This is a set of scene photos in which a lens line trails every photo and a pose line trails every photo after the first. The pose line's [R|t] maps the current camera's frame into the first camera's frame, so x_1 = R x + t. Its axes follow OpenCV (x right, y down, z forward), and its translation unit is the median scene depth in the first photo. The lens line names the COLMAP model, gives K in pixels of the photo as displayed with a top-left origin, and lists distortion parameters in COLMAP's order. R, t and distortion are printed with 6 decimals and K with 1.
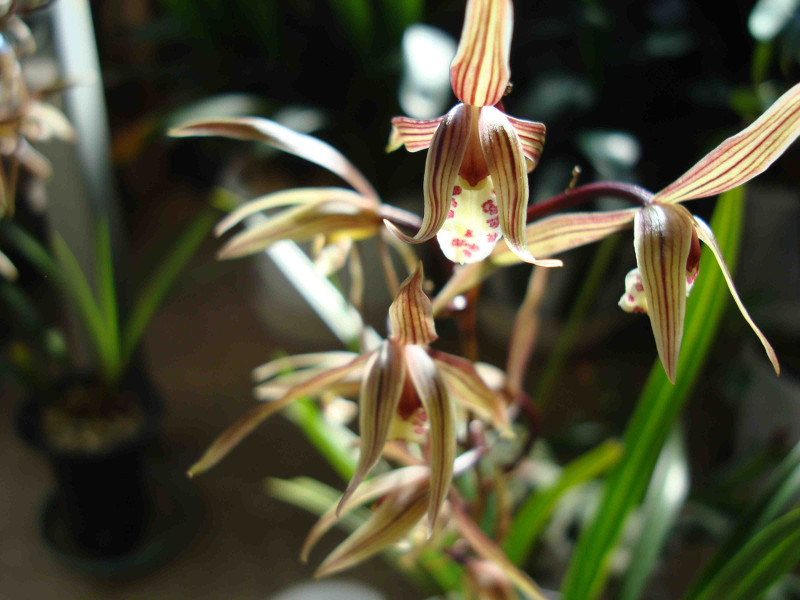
lens RADIAL K [[844.5, 0, 400.0], [0, 844.5, 300.0], [0, 0, 1]] dist [-0.125243, -0.001144]
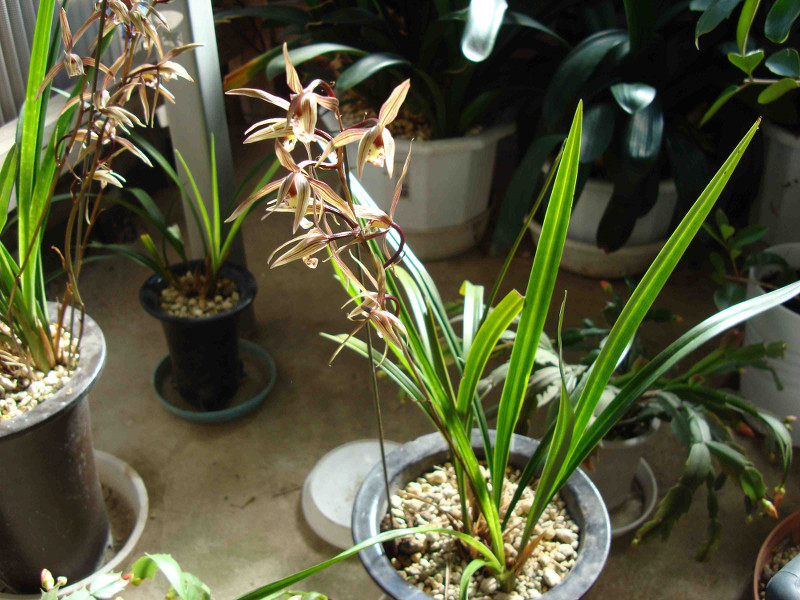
lens RADIAL K [[844.5, 0, 400.0], [0, 844.5, 300.0], [0, 0, 1]] dist [-0.125243, -0.001144]
pose [[0.989744, 0.065983, -0.126704, 0.097807], [-0.055978, 0.995144, 0.080966, 0.030511], [0.131431, -0.073043, 0.988631, -0.237460]]
